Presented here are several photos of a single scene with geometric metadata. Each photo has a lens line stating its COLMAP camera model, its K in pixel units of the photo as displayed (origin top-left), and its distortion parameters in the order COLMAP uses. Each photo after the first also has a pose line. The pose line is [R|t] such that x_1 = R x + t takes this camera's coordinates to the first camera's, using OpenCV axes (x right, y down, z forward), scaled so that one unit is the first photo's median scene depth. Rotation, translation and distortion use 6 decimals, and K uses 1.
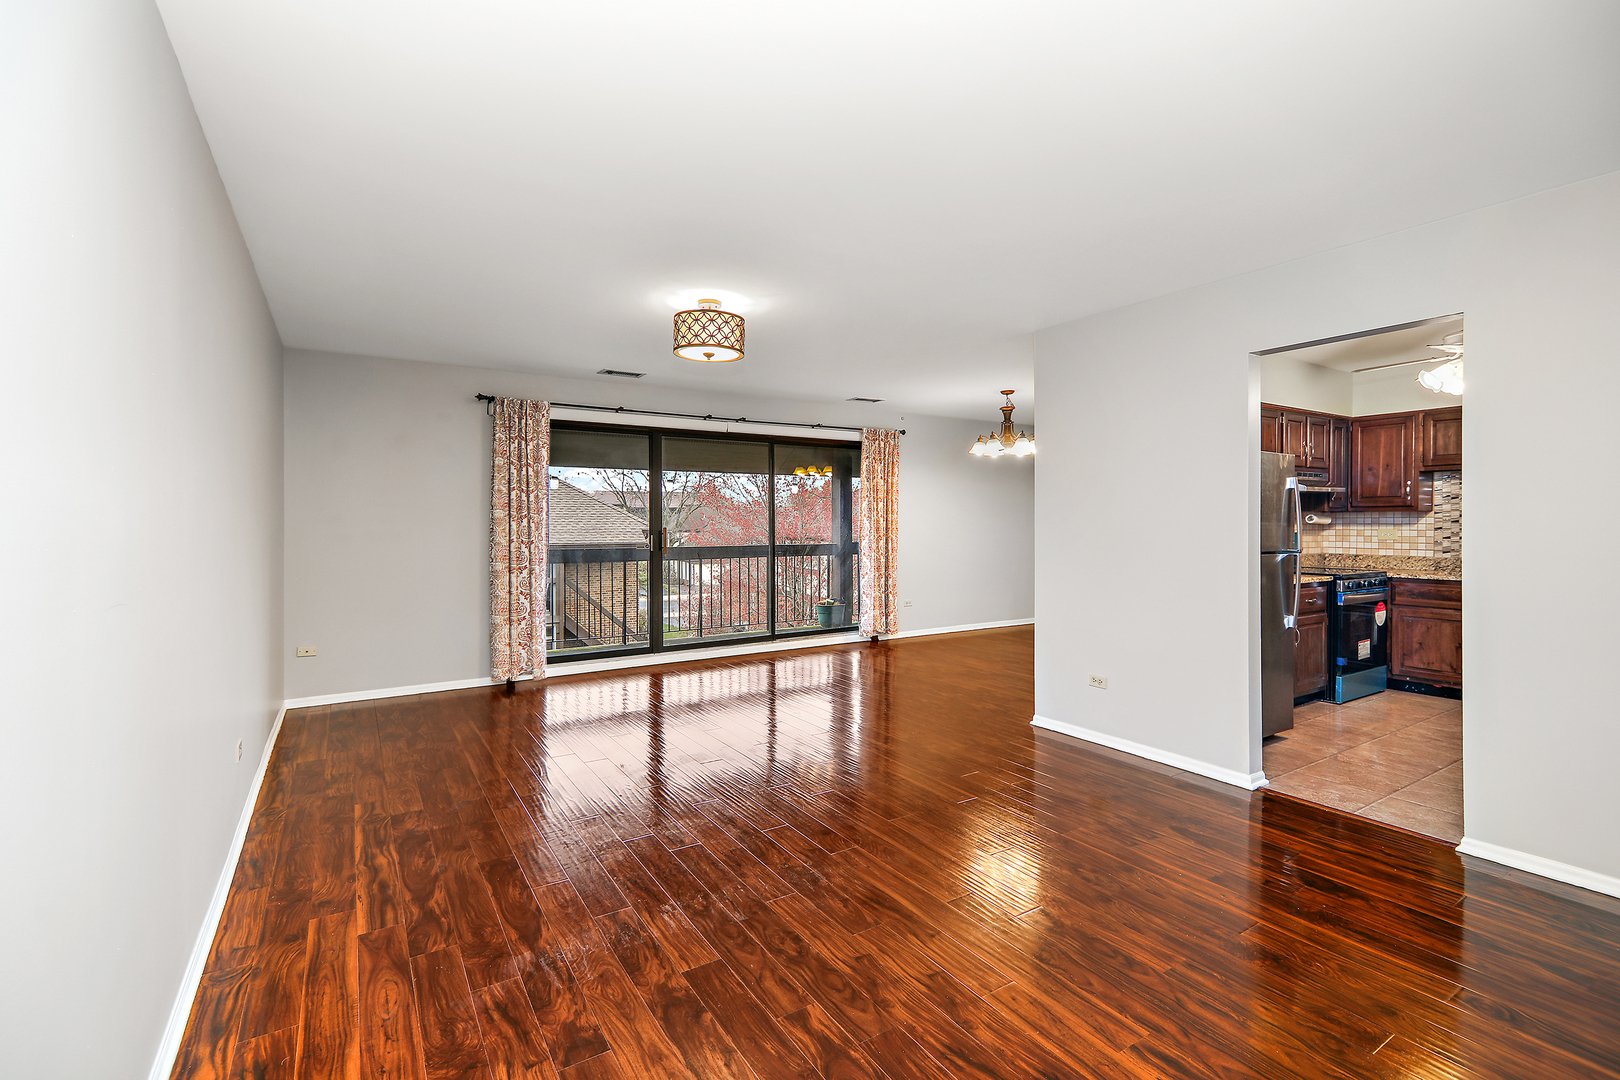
lens RADIAL K [[719.7, 0, 802.1], [0, 719.7, 530.8], [0, 0, 1]] dist [0.001414, -0.000011]
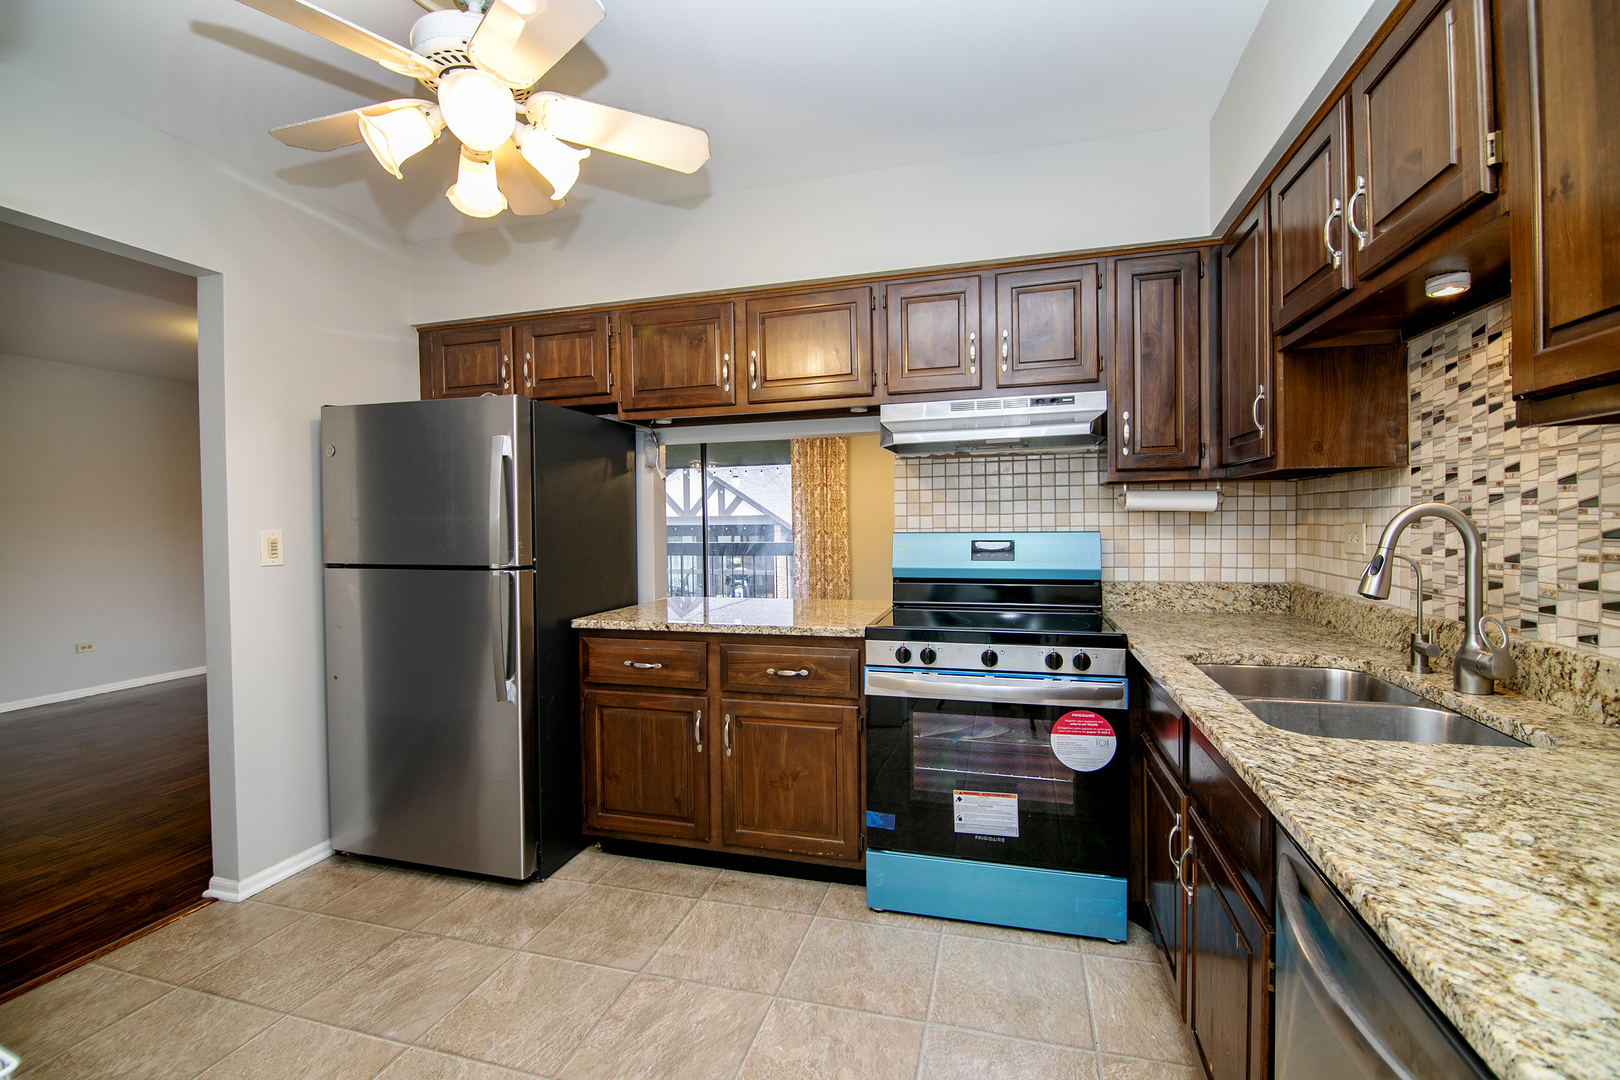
lens RADIAL K [[721.2, 0, 810.0], [0, 721.2, 540.0], [0, 0, 1]] dist [0.008682, 0.000587]
pose [[0.674211, 0.011304, -0.738452, 0.949023], [0.005901, 0.999768, 0.020692, -0.002814], [0.738515, -0.018308, 0.673988, 0.598443]]
